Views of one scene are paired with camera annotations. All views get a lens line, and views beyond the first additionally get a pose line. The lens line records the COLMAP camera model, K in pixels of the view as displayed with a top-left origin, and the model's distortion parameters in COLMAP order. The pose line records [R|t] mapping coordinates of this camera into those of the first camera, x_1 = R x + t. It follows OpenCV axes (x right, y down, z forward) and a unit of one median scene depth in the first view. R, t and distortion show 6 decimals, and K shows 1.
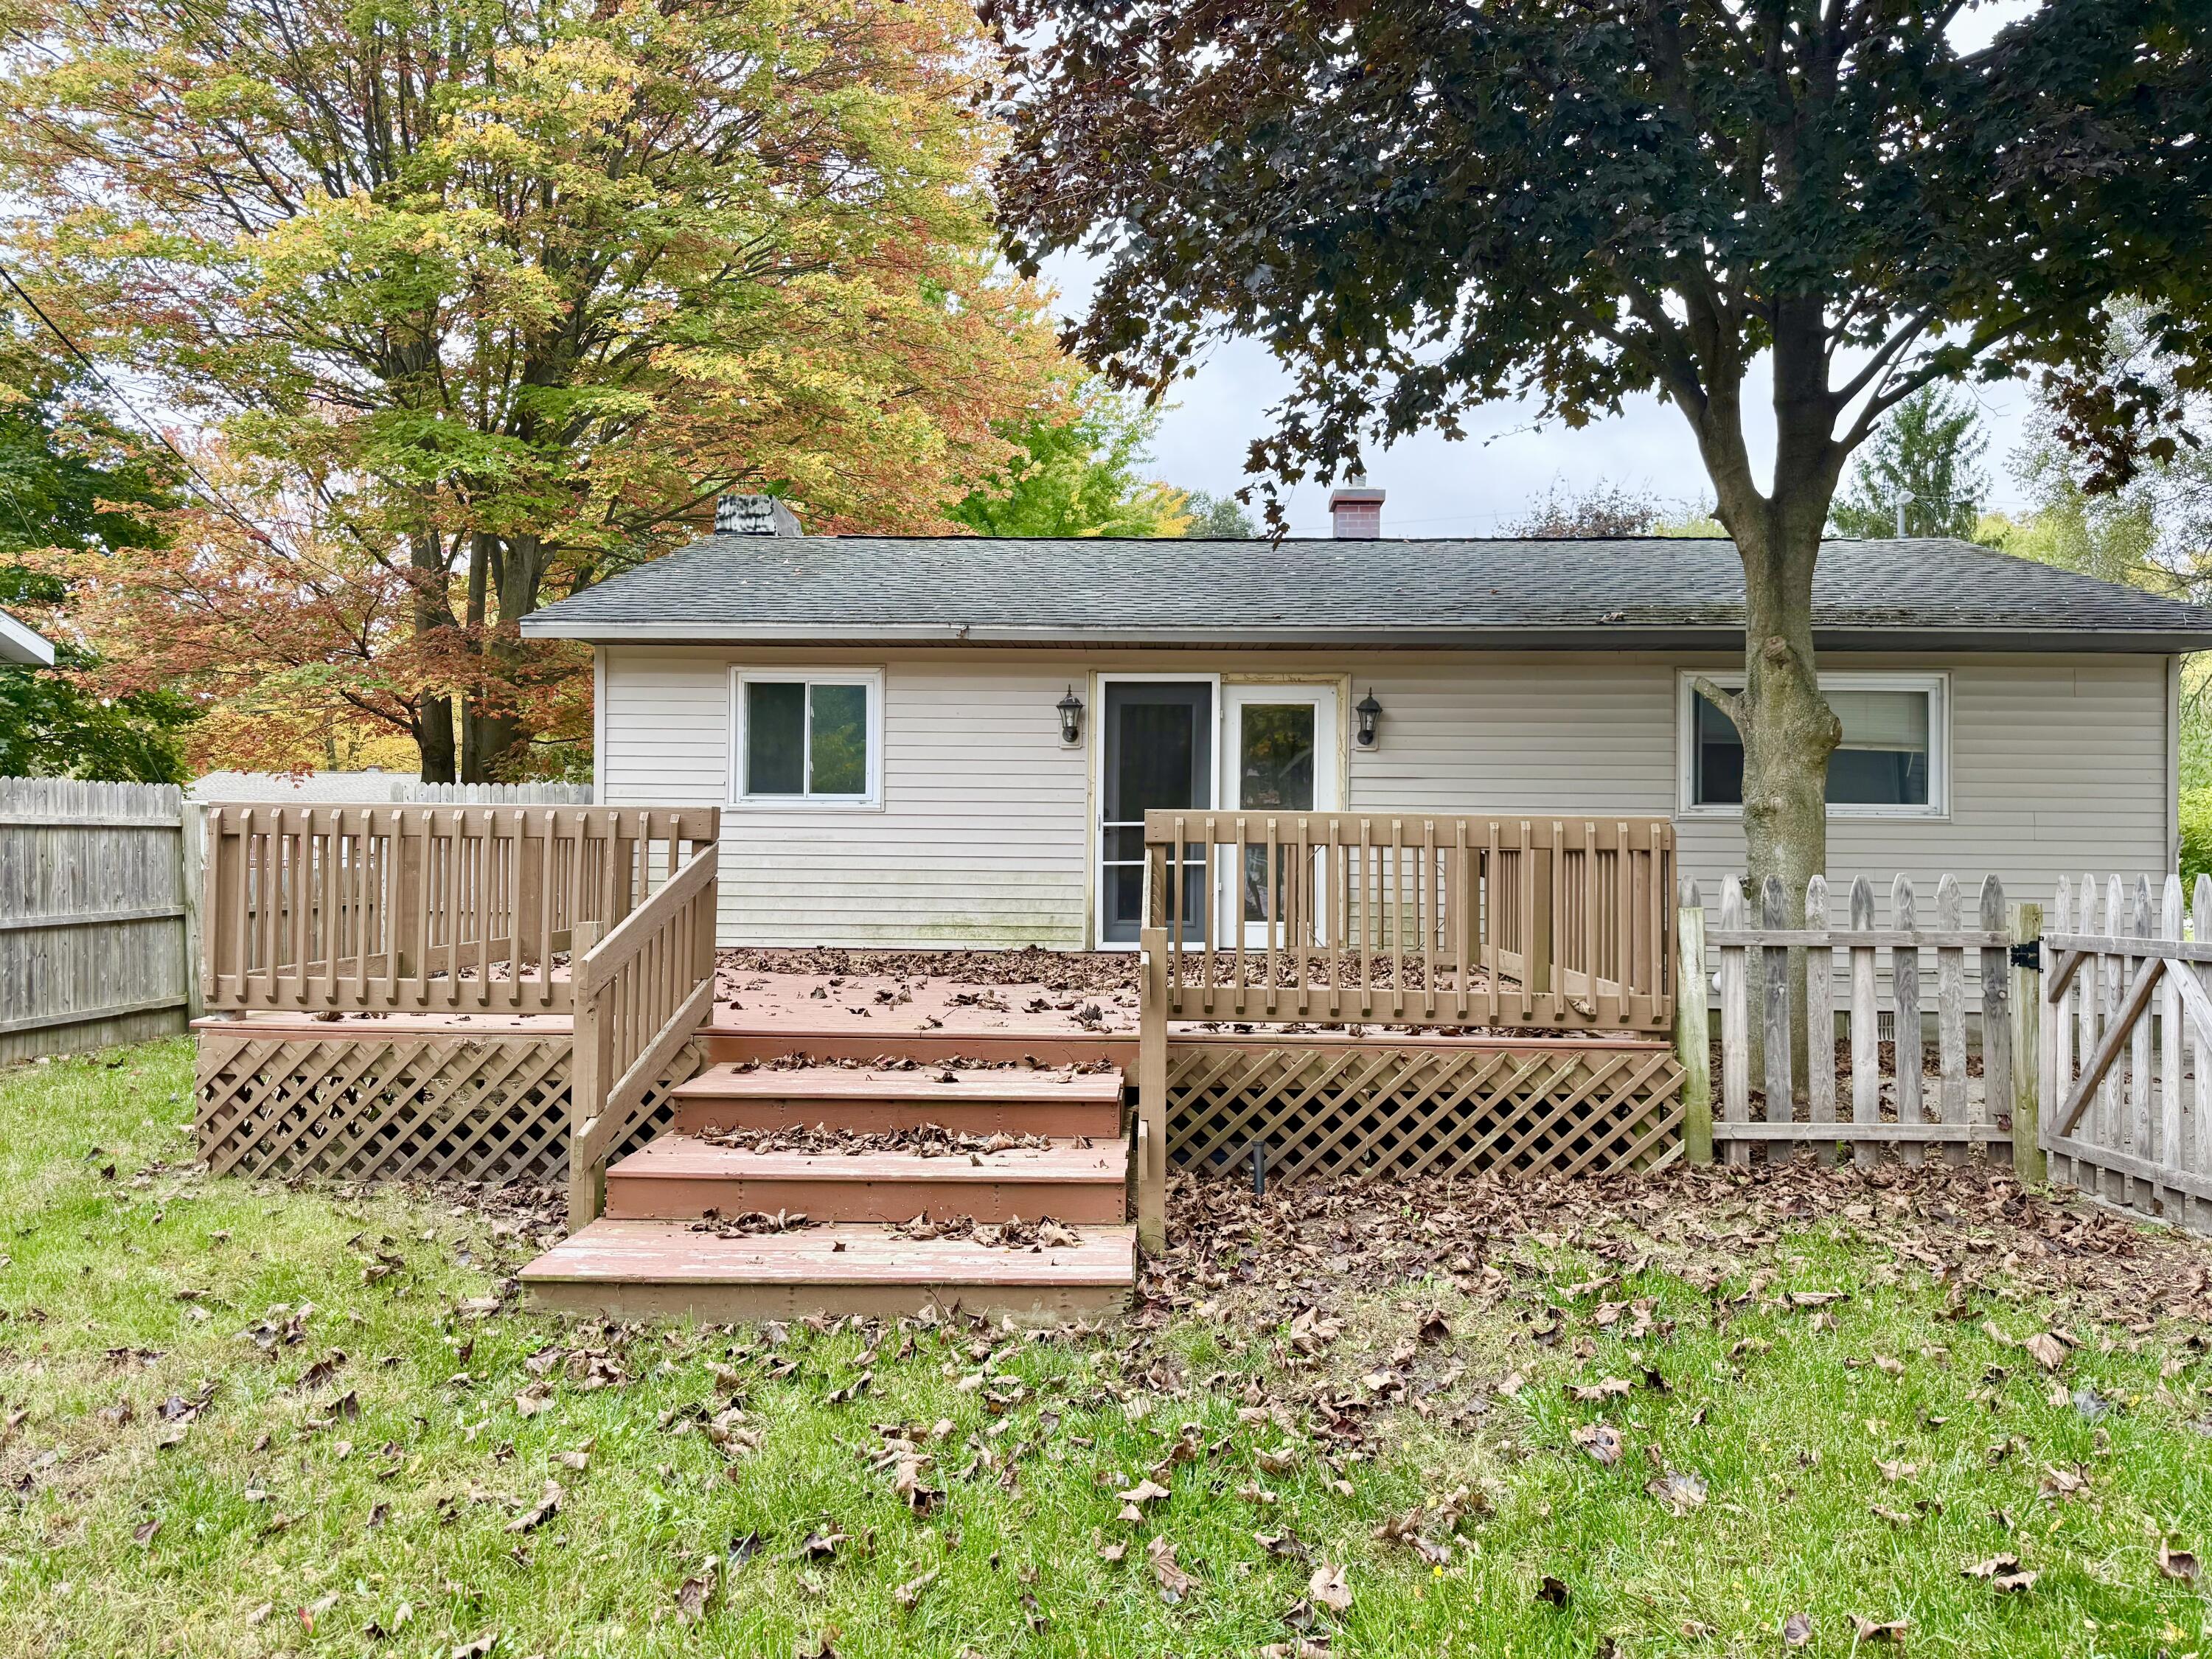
lens RADIAL K [[1553.0, 0, 1116.7], [0, 1553.0, 824.1], [0, 0, 1]] dist [0.060265, -0.076250]
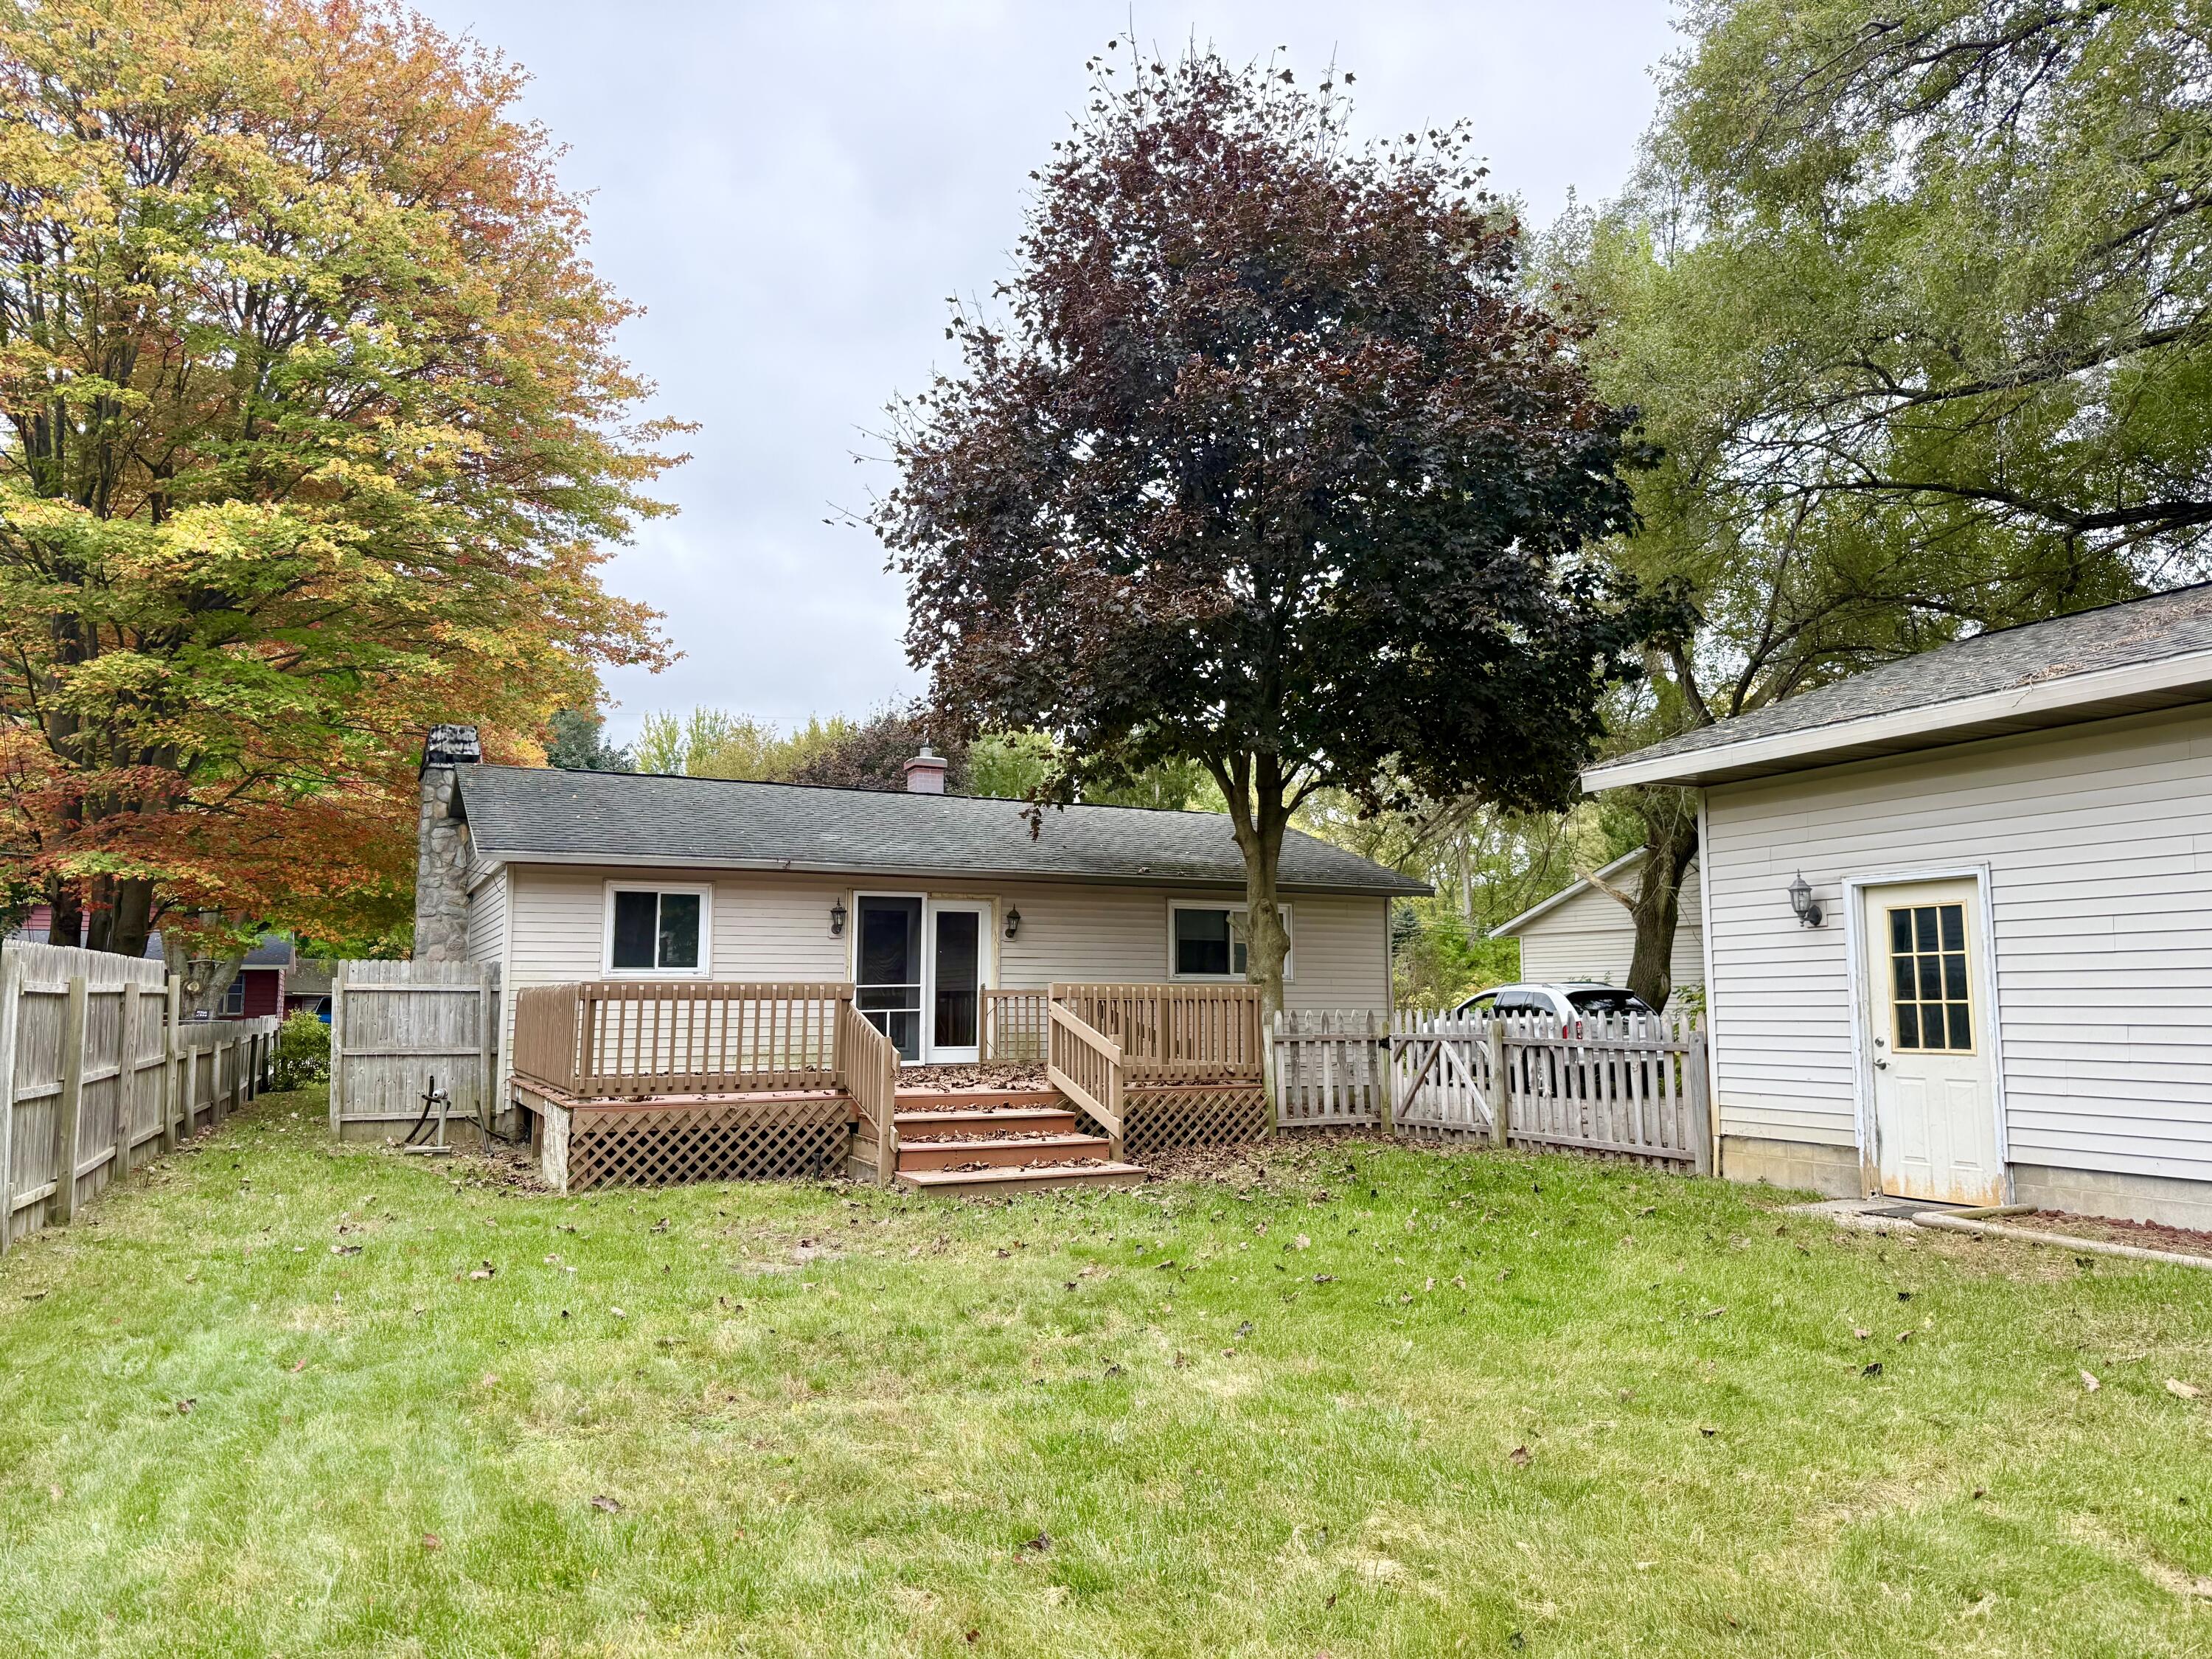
lens RADIAL K [[1553.0, 0, 1102.2], [0, 1553.0, 830.4], [0, 0, 1]] dist [0.060265, -0.076250]
pose [[0.889860, 0.038974, 0.454566, -0.648910], [0.001532, 0.996084, -0.088401, -0.022087], [-0.456231, 0.079361, 0.886315, -0.679075]]
